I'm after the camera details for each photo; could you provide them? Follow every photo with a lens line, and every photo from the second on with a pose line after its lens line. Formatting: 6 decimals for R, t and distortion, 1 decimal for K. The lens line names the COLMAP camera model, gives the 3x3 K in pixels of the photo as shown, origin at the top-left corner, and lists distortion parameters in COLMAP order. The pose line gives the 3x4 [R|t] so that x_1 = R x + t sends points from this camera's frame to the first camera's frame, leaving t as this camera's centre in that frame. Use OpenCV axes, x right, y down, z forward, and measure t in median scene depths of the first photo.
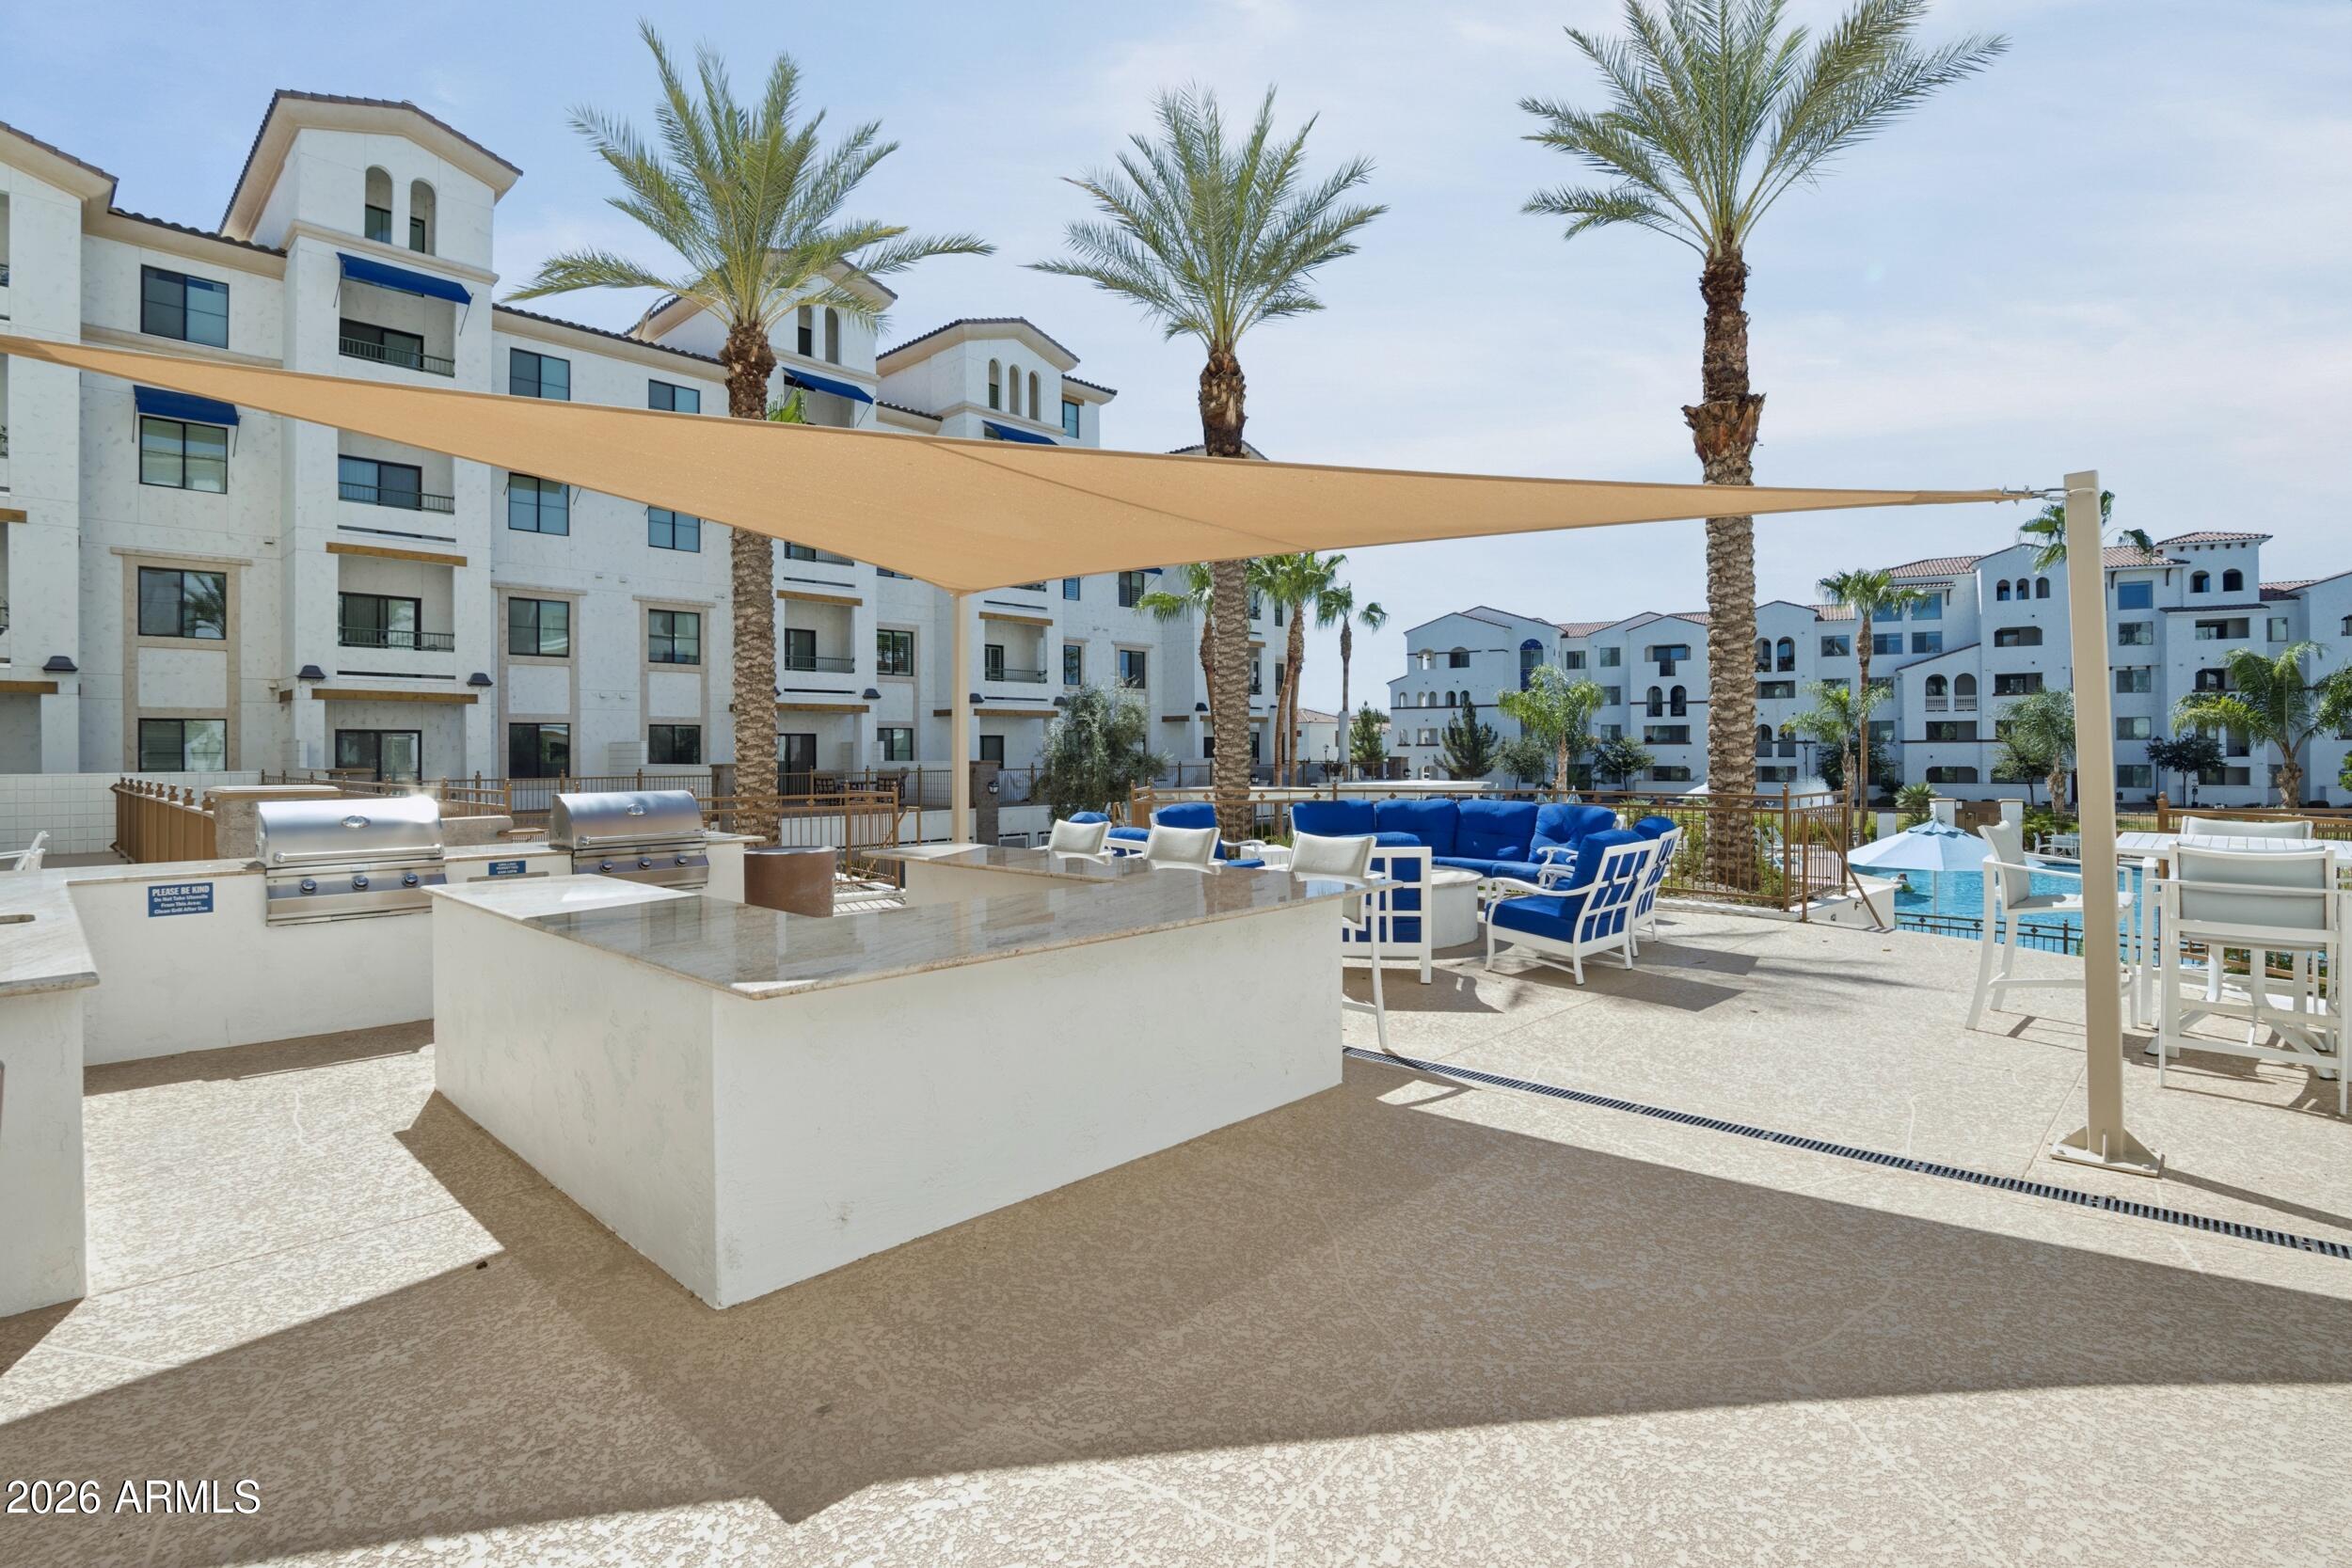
lens RADIAL K [[1109.5, 0, 1165.1], [0, 1109.5, 745.4], [0, 0, 1]] dist [-0.027117, 0.003357]
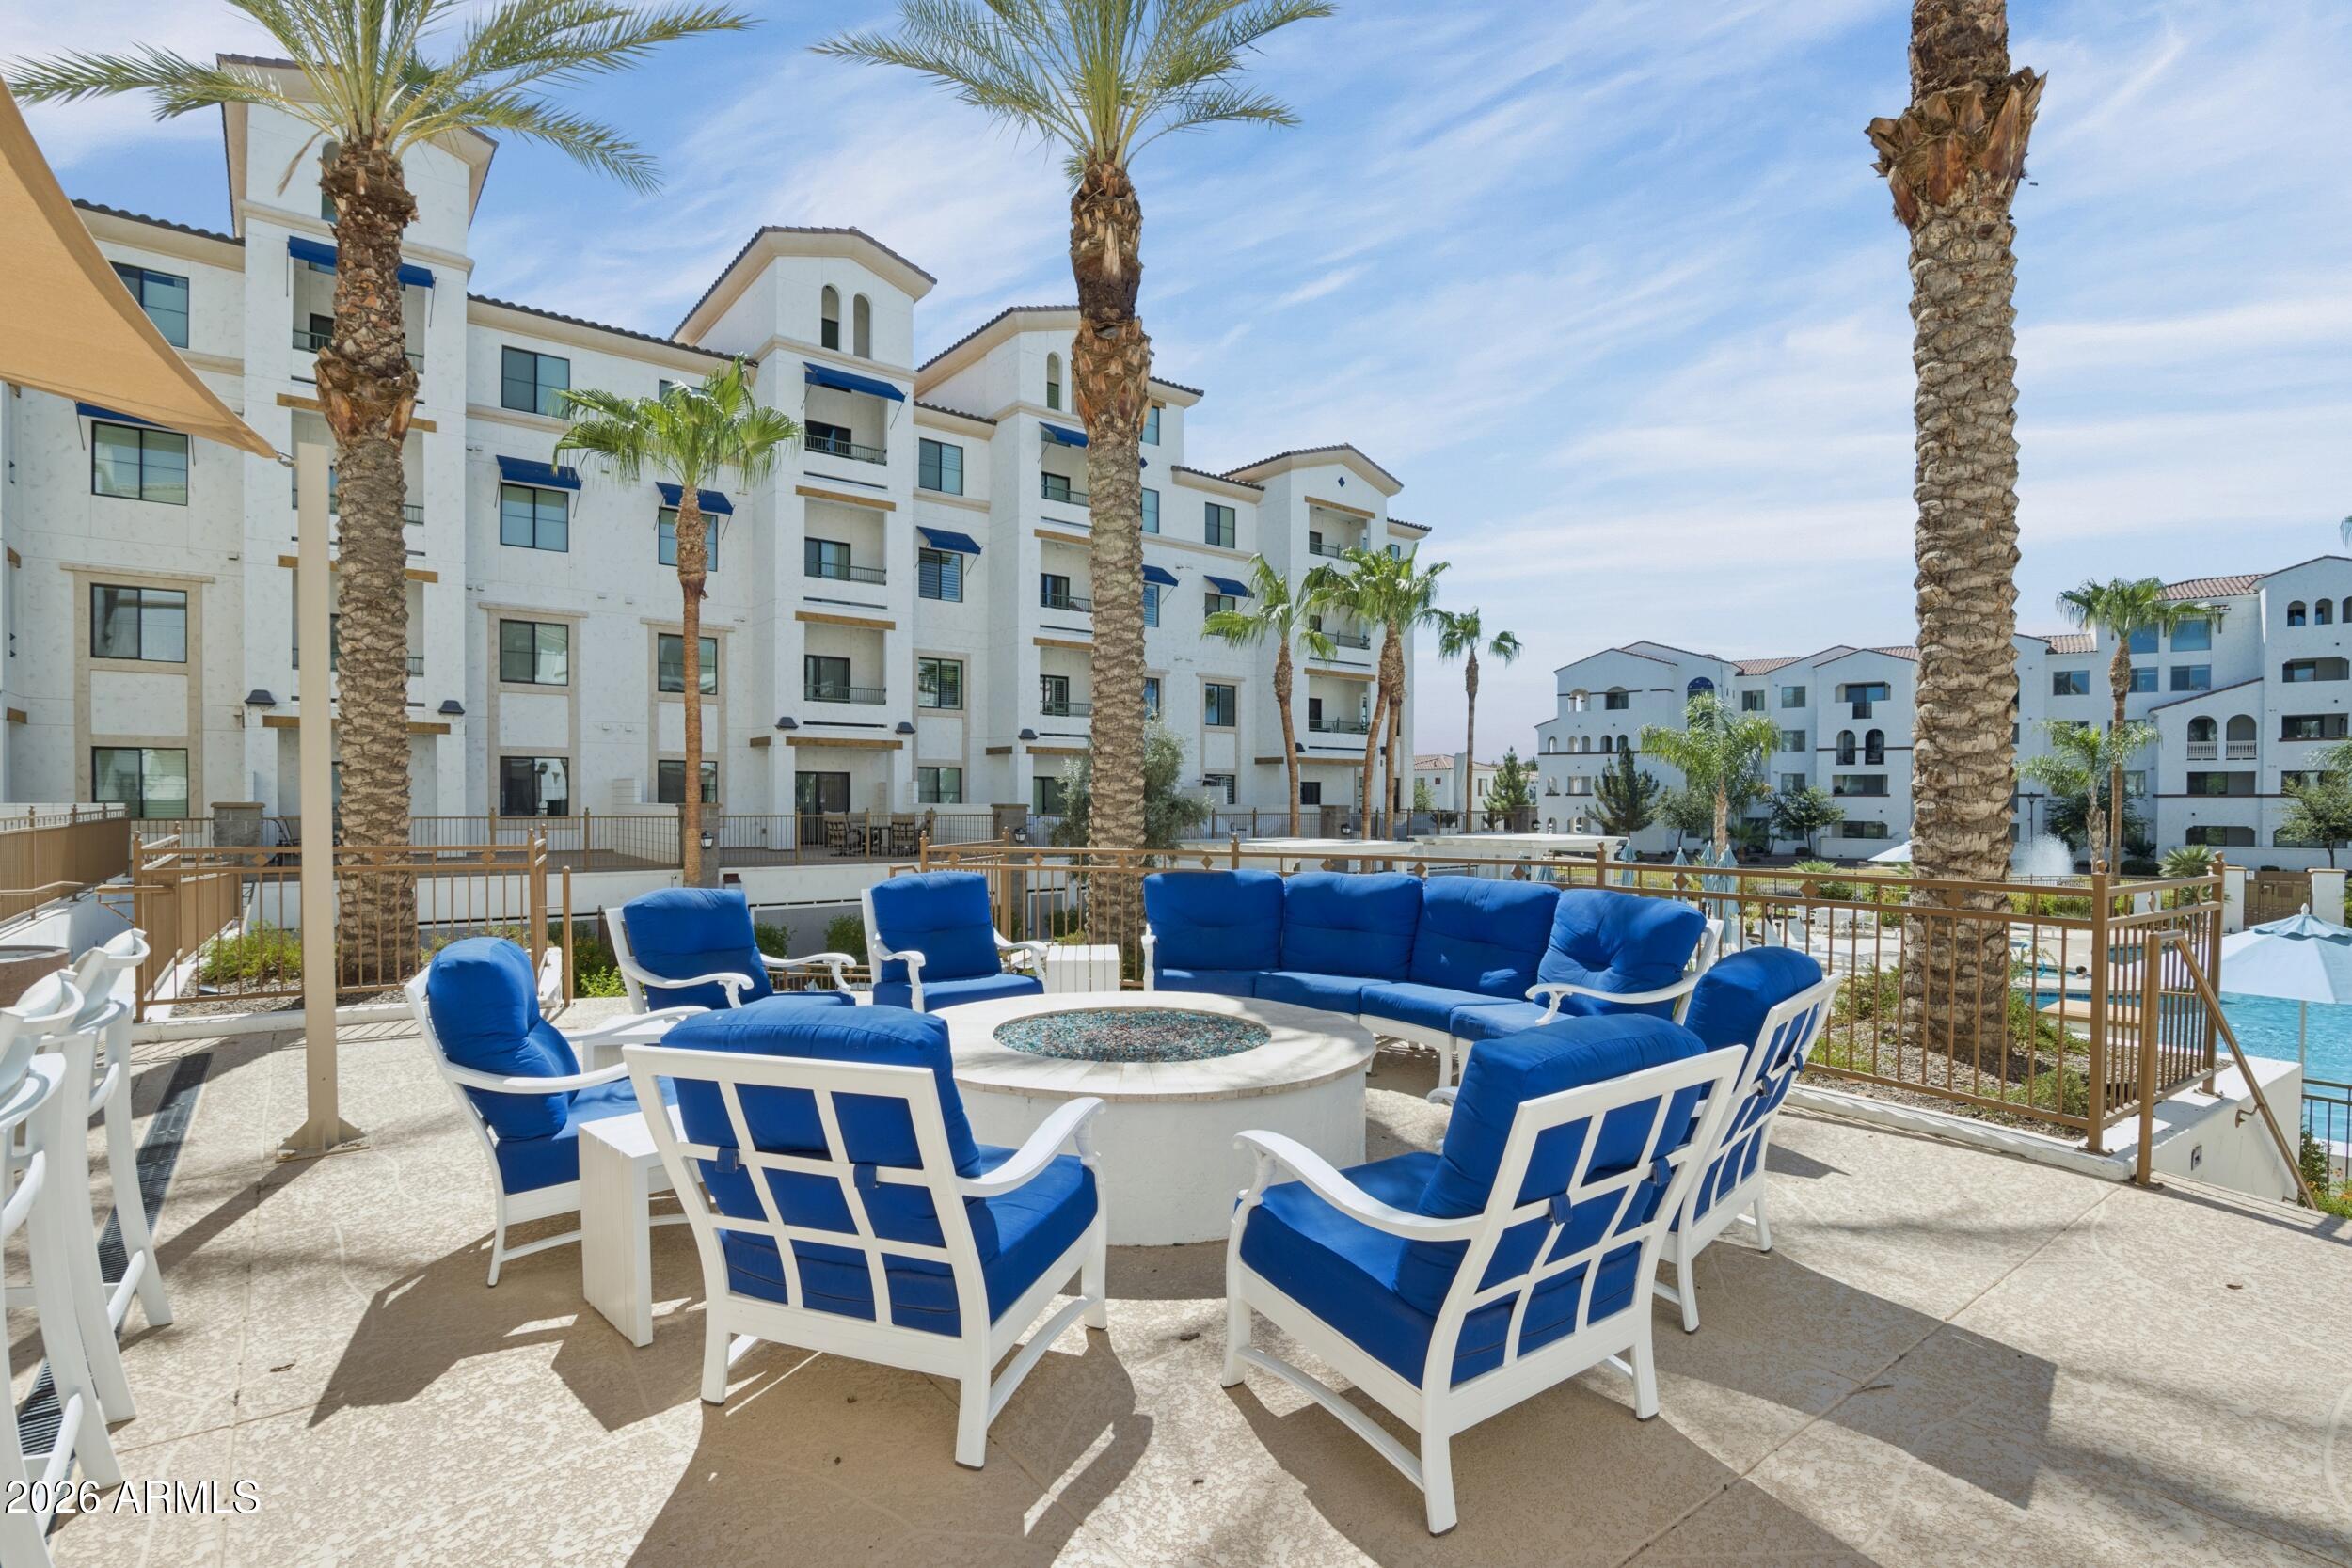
lens RADIAL K [[1109.5, 0, 1170.3], [0, 1109.5, 806.2], [0, 0, 1]] dist [-0.027117, 0.003357]
pose [[0.990748, 0.011950, -0.135189, 0.071566], [-0.010305, 0.999864, 0.012861, 0.003018], [0.135324, -0.011349, 0.990736, 0.146103]]
